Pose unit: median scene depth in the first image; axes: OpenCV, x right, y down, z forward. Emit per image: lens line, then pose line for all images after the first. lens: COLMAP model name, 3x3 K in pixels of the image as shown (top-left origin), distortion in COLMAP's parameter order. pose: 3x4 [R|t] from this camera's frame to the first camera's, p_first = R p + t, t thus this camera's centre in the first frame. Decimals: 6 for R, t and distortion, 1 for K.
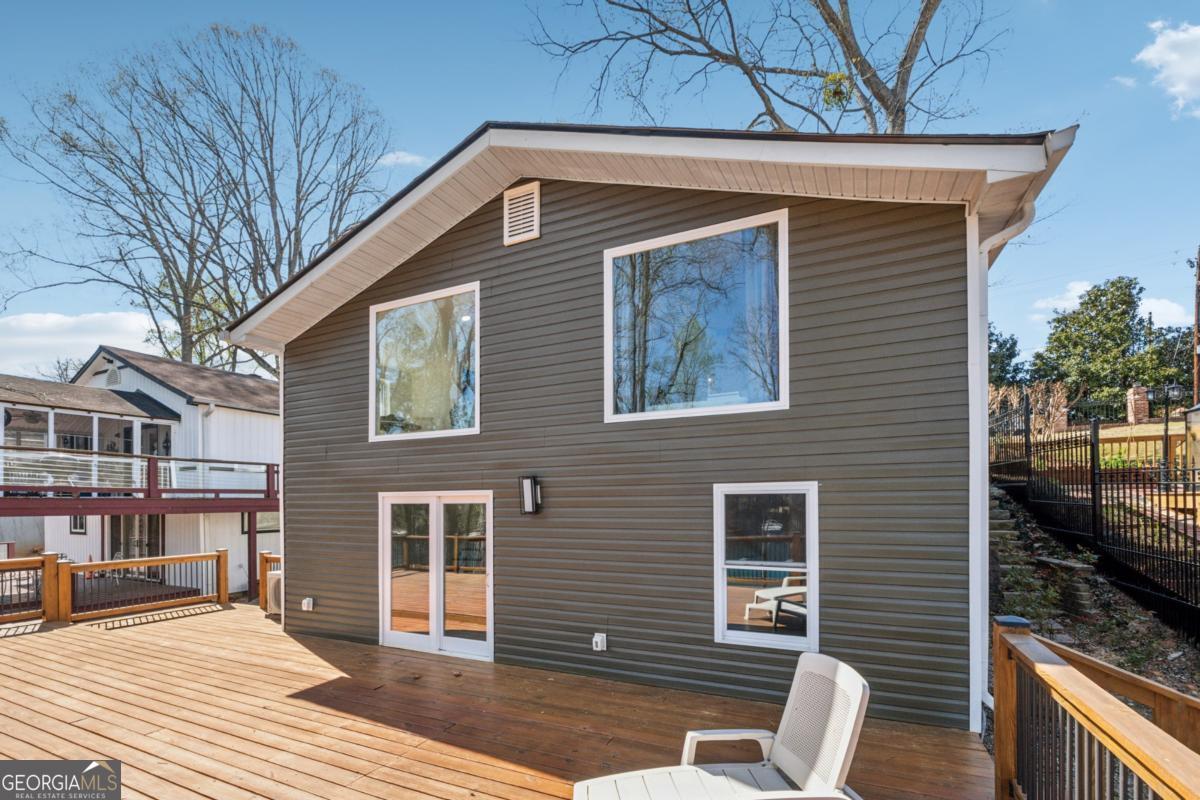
lens RADIAL K [[509.1, 0, 600.0], [0, 509.1, 400.0], [0, 0, 1]] dist [-0.000615, -0.000003]
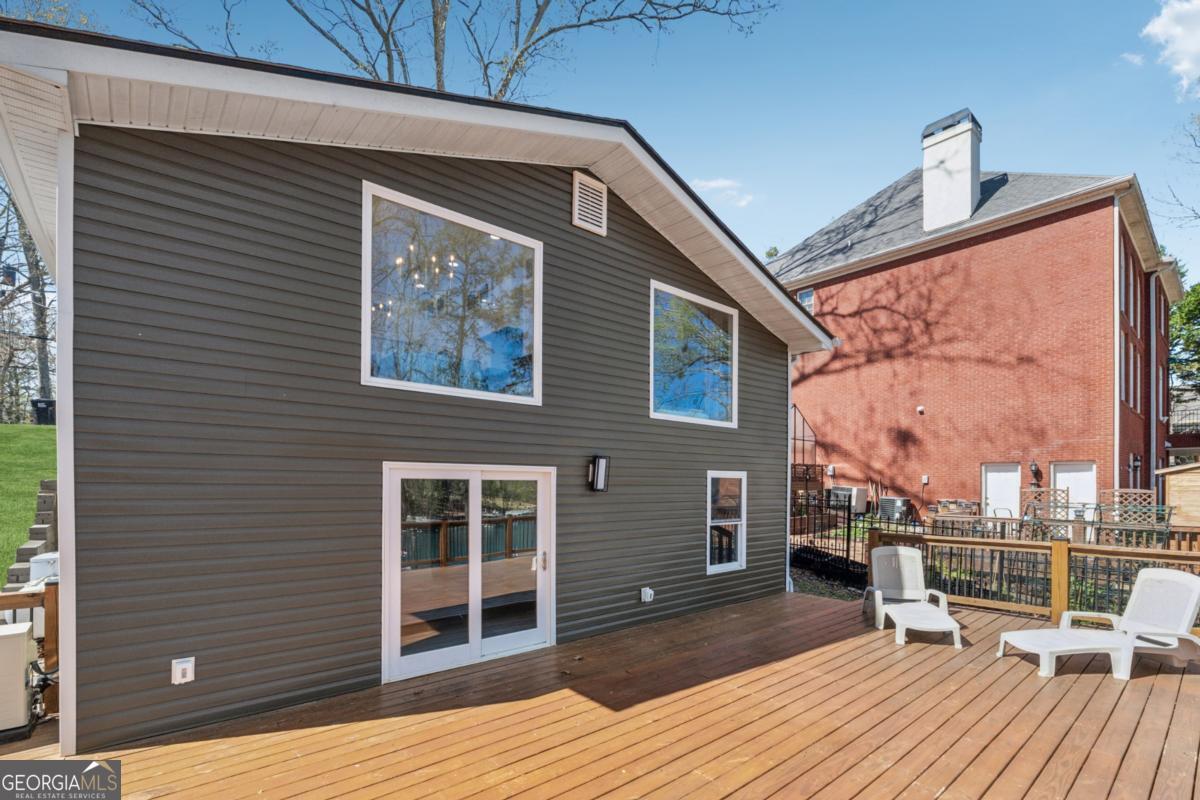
lens RADIAL K [[529.2, 0, 600.6], [0, 529.2, 358.3], [0, 0, 1]] dist [0.000451, 0.000037]
pose [[0.417170, 0.220235, 0.881740, -1.032883], [-0.187428, 0.970187, -0.153650, 0.106319], [-0.889292, -0.101164, 0.446011, 0.458301]]
